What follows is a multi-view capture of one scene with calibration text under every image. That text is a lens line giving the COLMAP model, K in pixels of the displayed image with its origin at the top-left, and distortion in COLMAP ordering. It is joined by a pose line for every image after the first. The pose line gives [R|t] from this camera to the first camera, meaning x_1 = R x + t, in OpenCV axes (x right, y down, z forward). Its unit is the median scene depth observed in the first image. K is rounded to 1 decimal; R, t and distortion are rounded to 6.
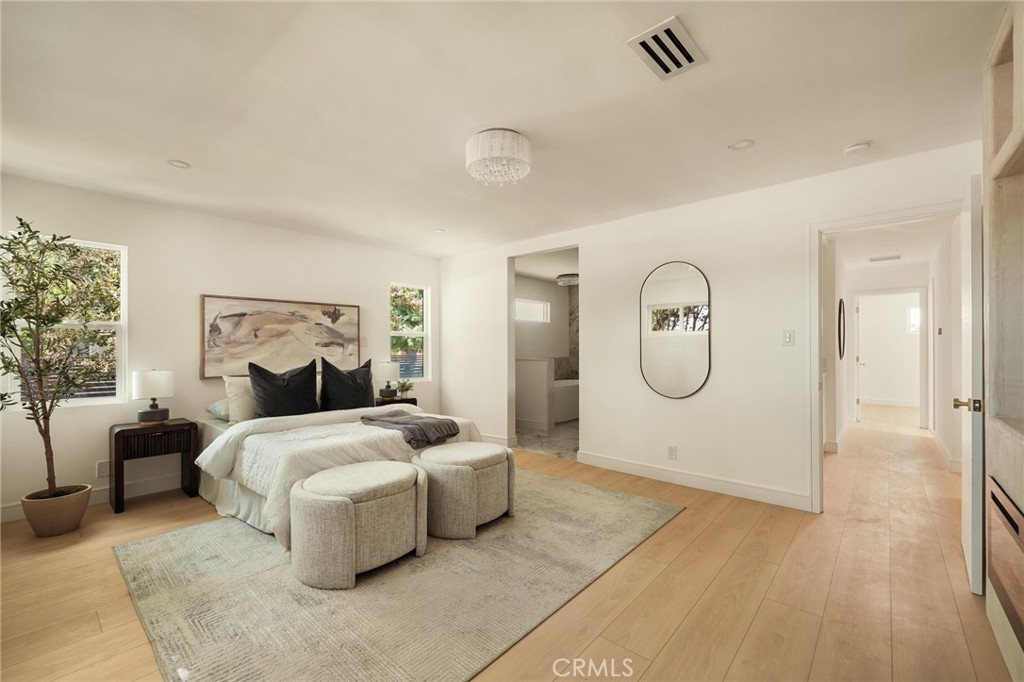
lens RADIAL K [[422.0, 0, 512.0], [0, 422.0, 341.0], [0, 0, 1]] dist [-0.009126, -0.000050]
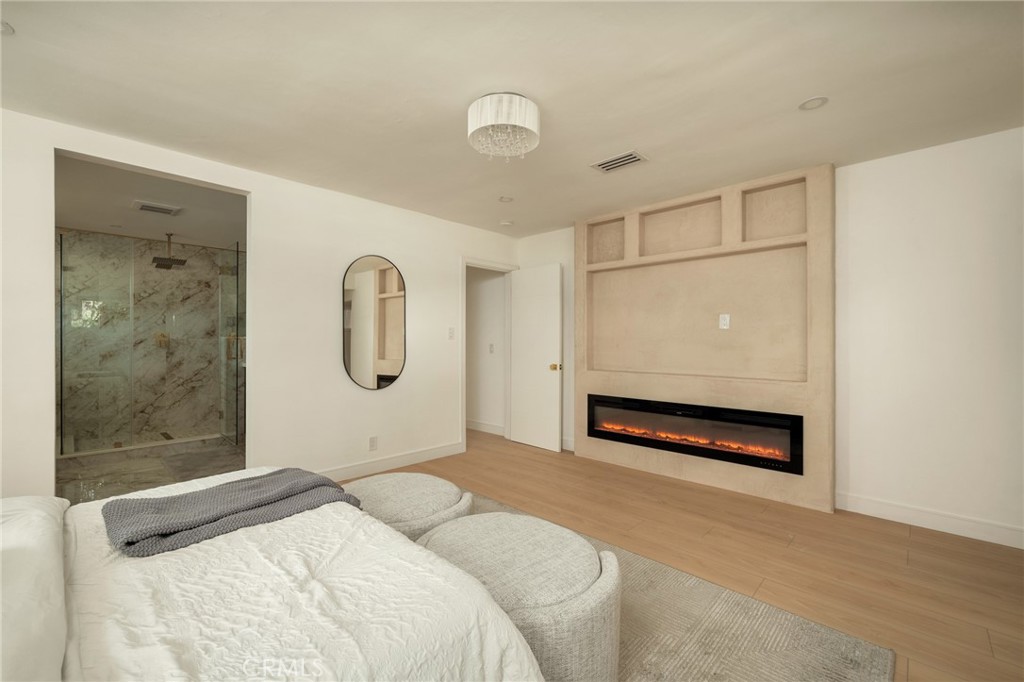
lens RADIAL K [[422.0, 0, 512.0], [0, 422.0, 341.0], [0, 0, 1]] dist [-0.009126, -0.000050]
pose [[0.013496, 0.004779, 0.999897, -0.907149], [-0.025845, 0.999656, -0.004429, 0.024722], [-0.999575, -0.025782, 0.013615, 0.964580]]
